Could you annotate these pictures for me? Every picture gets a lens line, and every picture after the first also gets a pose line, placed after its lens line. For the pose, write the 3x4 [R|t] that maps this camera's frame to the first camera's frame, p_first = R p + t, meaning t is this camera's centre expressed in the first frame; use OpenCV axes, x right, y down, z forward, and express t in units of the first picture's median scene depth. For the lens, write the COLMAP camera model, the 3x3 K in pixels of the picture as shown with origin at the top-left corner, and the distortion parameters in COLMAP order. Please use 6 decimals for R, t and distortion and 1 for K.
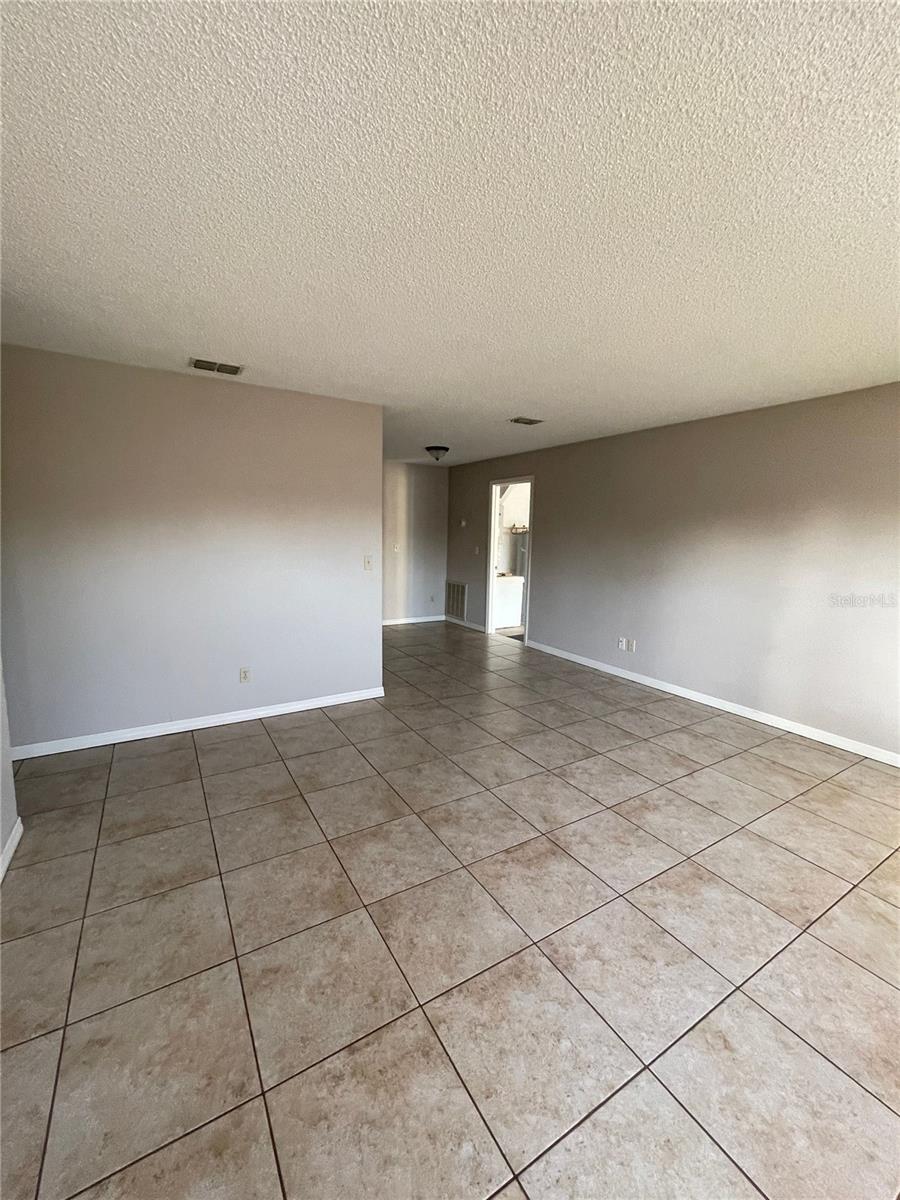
lens RADIAL K [[490.4, 0, 447.1], [0, 490.4, 595.6], [0, 0, 1]] dist [0.003237, 0.000599]
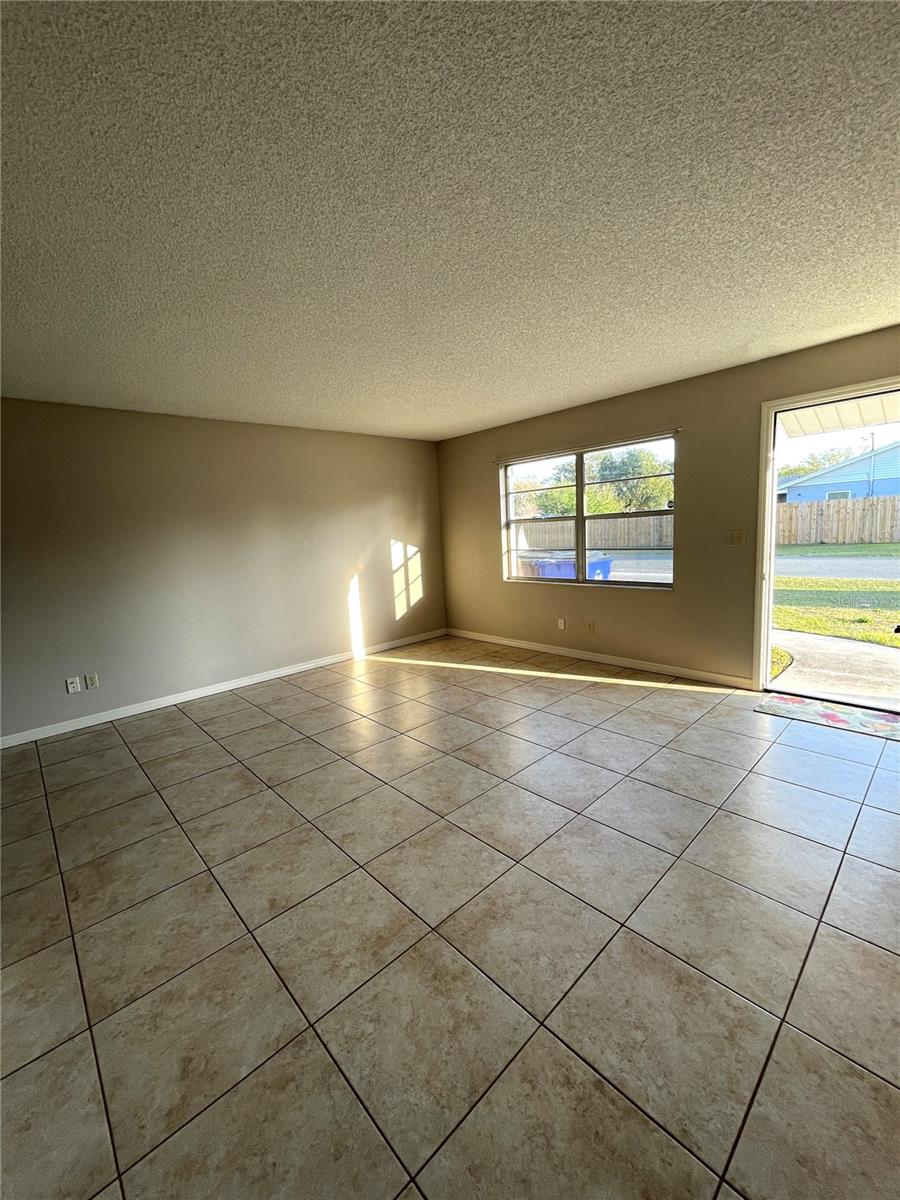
lens RADIAL K [[490.4, 0, 448.2], [0, 490.4, 598.7], [0, 0, 1]] dist [0.003237, 0.000599]
pose [[-0.210043, -0.151012, 0.965959, -0.665019], [0.184285, 0.964174, 0.190805, -0.096299], [-0.960167, 0.218089, -0.174689, 0.784462]]
